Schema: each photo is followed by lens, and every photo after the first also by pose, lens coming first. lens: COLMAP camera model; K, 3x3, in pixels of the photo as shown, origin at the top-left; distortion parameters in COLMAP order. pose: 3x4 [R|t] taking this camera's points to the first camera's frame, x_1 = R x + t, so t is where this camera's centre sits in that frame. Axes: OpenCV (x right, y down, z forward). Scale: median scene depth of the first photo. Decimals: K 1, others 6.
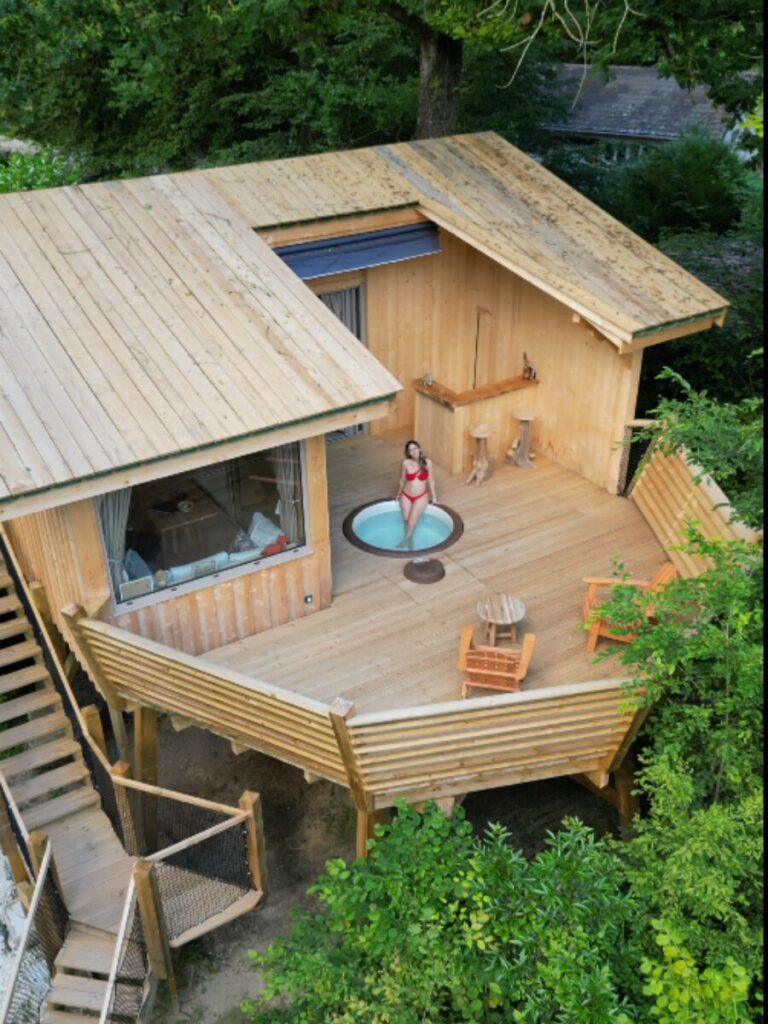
lens RADIAL K [[986.9, 0, 367.9], [0, 986.9, 560.5], [0, 0, 1]] dist [0.080414, -0.108553]
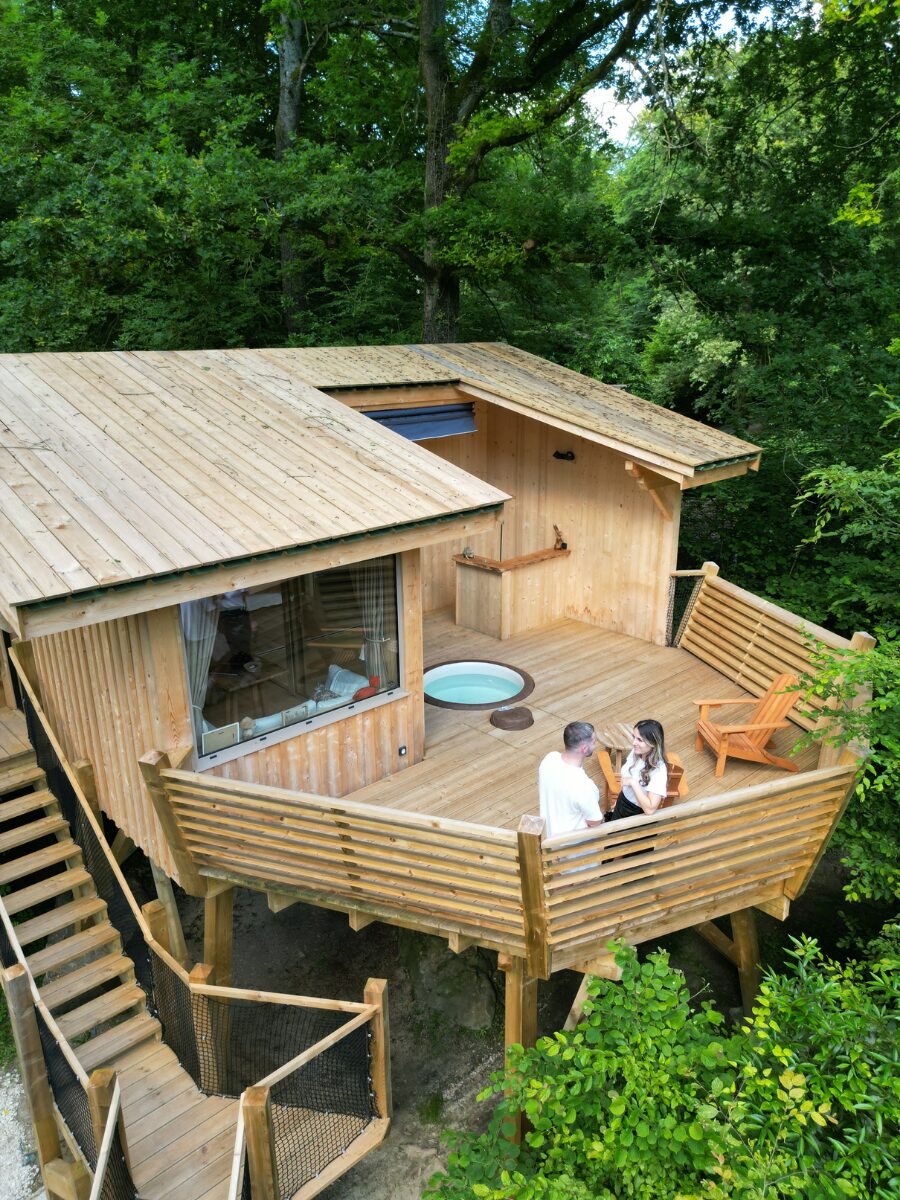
lens RADIAL K [[839.3, 0, 450.0], [0, 839.3, 600.0], [0, 0, 1]] dist [0.049141, -0.046136]
pose [[0.984260, -0.050584, 0.169333, -0.143453], [0.090461, 0.967326, -0.236847, 0.093124], [-0.151820, 0.248437, 0.956677, 0.230842]]
